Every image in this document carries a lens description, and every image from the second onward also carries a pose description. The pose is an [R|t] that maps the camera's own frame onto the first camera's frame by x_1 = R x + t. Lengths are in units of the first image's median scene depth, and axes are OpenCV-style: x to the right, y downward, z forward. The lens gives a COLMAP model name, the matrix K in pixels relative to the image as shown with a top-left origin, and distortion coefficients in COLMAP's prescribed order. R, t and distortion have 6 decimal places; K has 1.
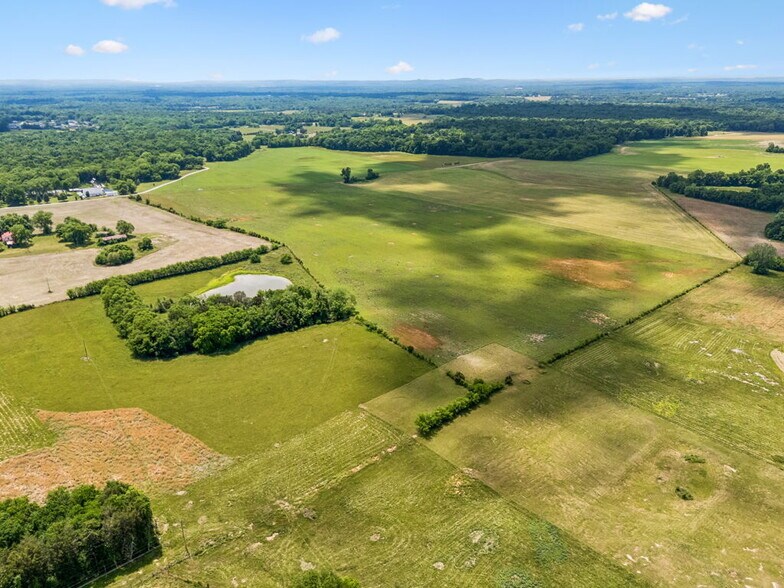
lens RADIAL K [[579.1, 0, 392.0], [0, 579.1, 294.0], [0, 0, 1]] dist [0.072965, -0.066150]
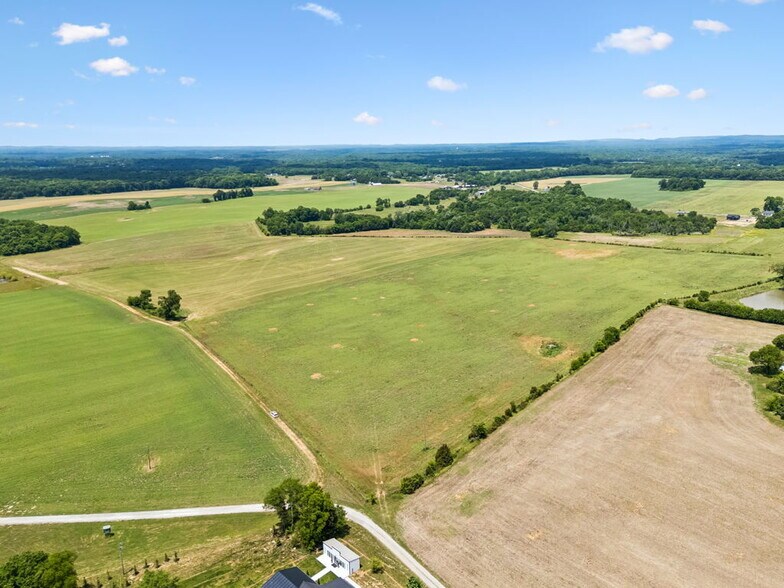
lens RADIAL K [[592.5, 0, 392.0], [0, 592.5, 294.0], [0, 0, 1]] dist [0.077016, -0.071809]
pose [[-0.125116, -0.232131, 0.964604, -0.480313], [0.352041, 0.898594, 0.261908, -0.225591], [-0.927584, 0.372349, -0.030708, 0.665951]]
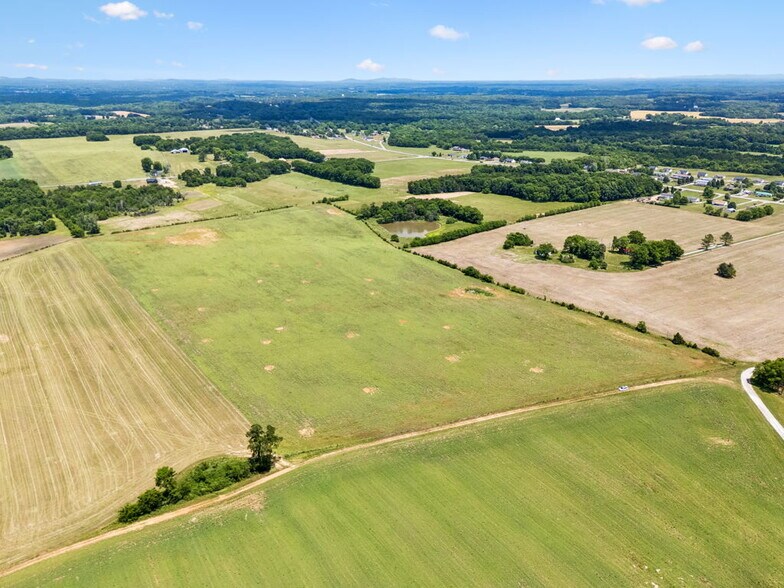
lens RADIAL K [[579.1, 0, 392.0], [0, 579.1, 294.0], [0, 0, 1]] dist [0.072965, -0.066150]
pose [[-0.993821, -0.025889, 0.107931, -0.145724], [0.050122, 0.762942, 0.644521, -0.377168], [-0.099031, 0.645948, -0.756931, 0.942693]]
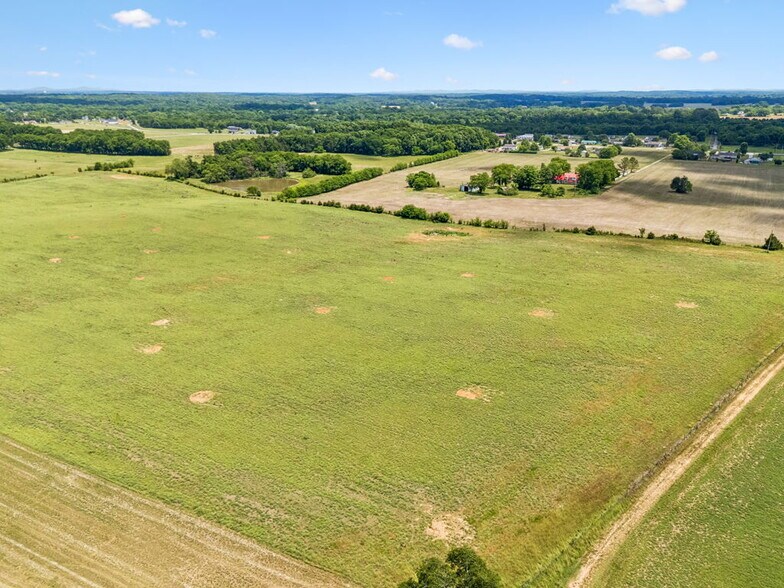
lens RADIAL K [[592.5, 0, 392.0], [0, 592.5, 294.0], [0, 0, 1]] dist [0.077016, -0.071809]
pose [[-0.946741, 0.113248, -0.301425, -0.038688], [-0.101390, 0.783647, 0.612876, -0.239318], [0.305618, 0.610796, -0.730429, 0.823151]]
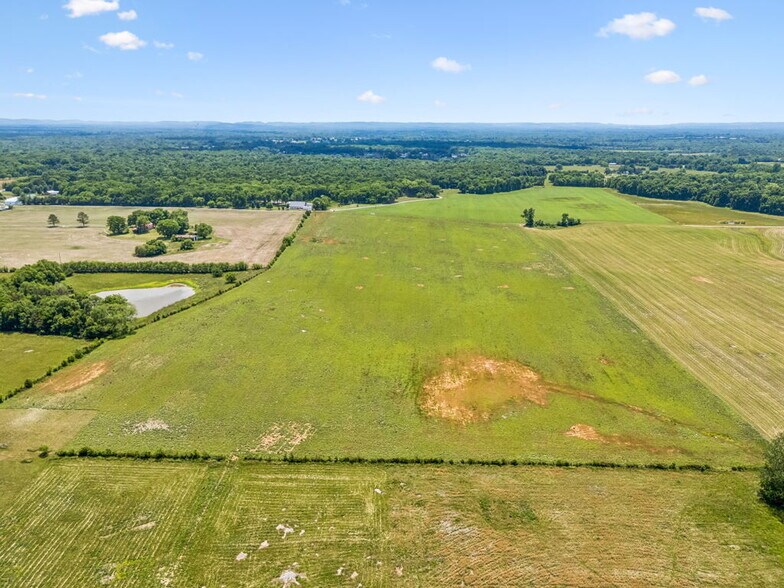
lens RADIAL K [[592.5, 0, 392.0], [0, 592.5, 294.0], [0, 0, 1]] dist [0.077016, -0.071809]
pose [[0.731225, 0.198409, -0.652644, 0.286709], [-0.244734, 0.969374, 0.020497, -0.052854], [0.636723, 0.144736, 0.757387, 0.190601]]
